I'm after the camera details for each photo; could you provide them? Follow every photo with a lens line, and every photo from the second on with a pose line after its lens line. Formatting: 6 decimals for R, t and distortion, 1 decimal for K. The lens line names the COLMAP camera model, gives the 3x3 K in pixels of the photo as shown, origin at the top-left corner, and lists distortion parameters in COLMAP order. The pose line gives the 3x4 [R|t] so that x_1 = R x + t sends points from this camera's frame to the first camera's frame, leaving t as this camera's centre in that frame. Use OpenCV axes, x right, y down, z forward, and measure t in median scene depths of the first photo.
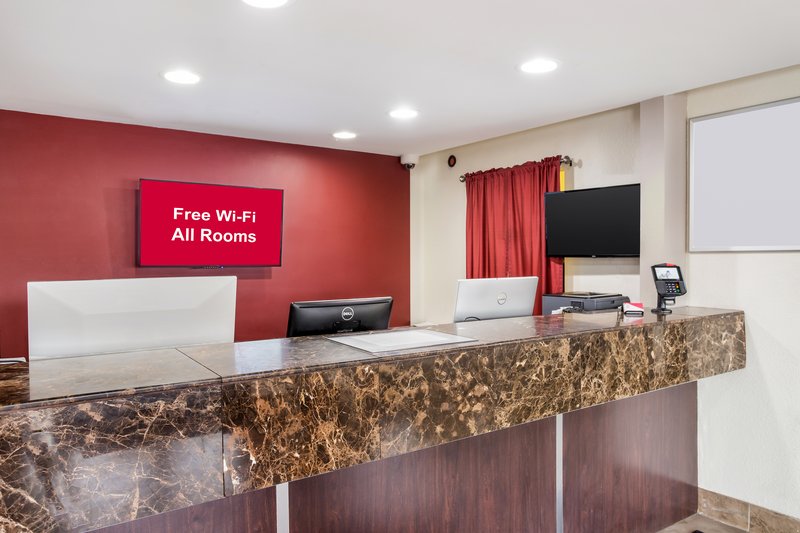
lens RADIAL K [[570.5, 0, 400.0], [0, 570.5, 266.5], [0, 0, 1]] dist [-0.005433, -0.001061]
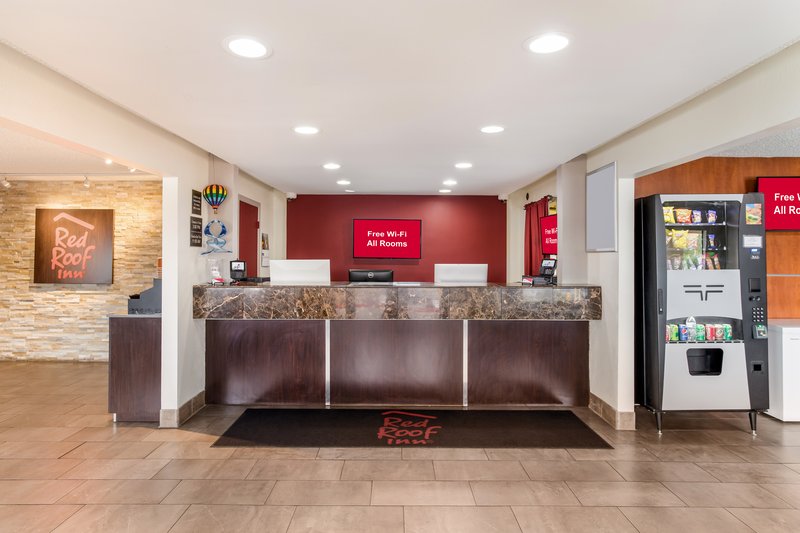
lens RADIAL K [[474.2, 0, 399.5], [0, 474.2, 246.4], [0, 0, 1]] dist [-0.001629, 0.000232]
pose [[0.814521, -0.004014, -0.580121, 0.920207], [-0.017469, 0.999353, -0.031443, 0.012974], [0.579871, 0.035746, 0.813923, -0.500326]]
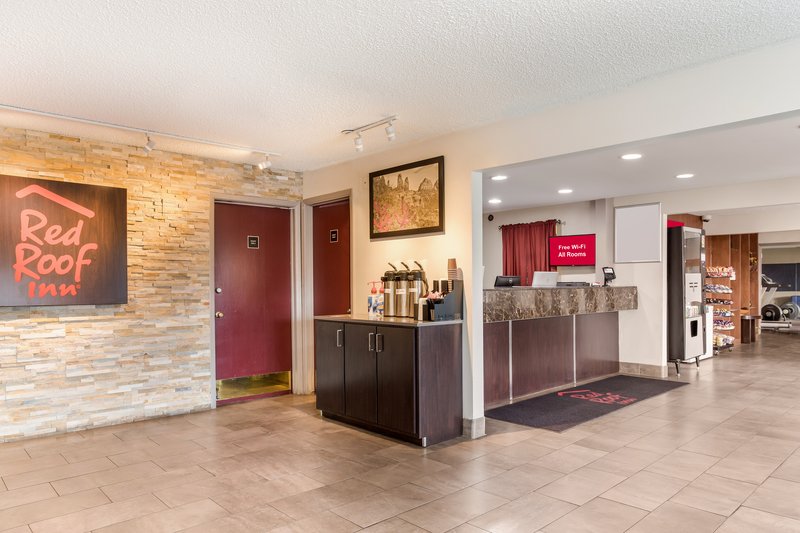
lens RADIAL K [[531.9, 0, 398.9], [0, 531.9, 286.5], [0, 0, 1]] dist [-0.004665, -0.001697]
pose [[0.990030, -0.000017, 0.140859, -0.742554], [0.001669, 0.999931, -0.011610, 0.103037], [-0.140849, 0.011729, 0.989962, -1.138102]]
